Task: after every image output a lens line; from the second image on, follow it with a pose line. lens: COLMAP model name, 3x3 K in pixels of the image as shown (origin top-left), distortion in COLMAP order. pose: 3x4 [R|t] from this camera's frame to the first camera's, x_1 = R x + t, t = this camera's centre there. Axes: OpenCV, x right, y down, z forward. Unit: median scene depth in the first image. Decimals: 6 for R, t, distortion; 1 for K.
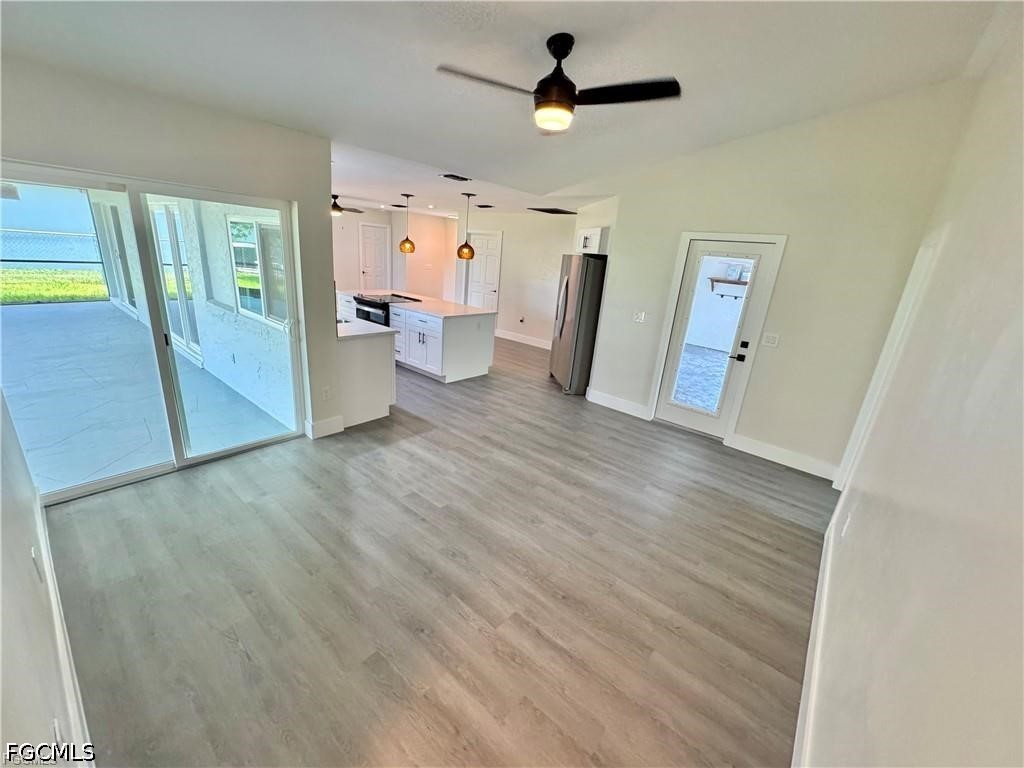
lens RADIAL K [[410.5, 0, 509.0], [0, 410.5, 385.3], [0, 0, 1]] dist [-0.011823, 0.000207]
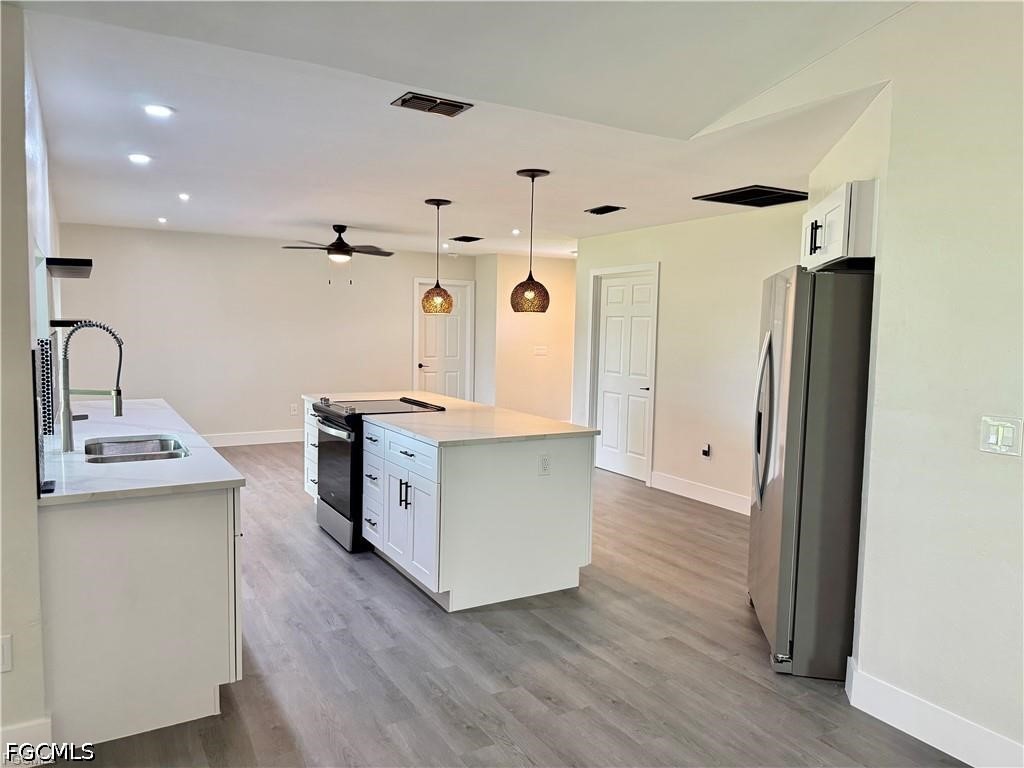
lens RADIAL K [[706.8, 0, 506.8], [0, 706.8, 385.1], [0, 0, 1]] dist [0.016147, -0.028981]
pose [[0.940448, -0.036840, -0.337936, 0.128677], [-0.048539, 0.969371, -0.240758, -0.052997], [0.336455, 0.242824, 0.909854, 0.341762]]
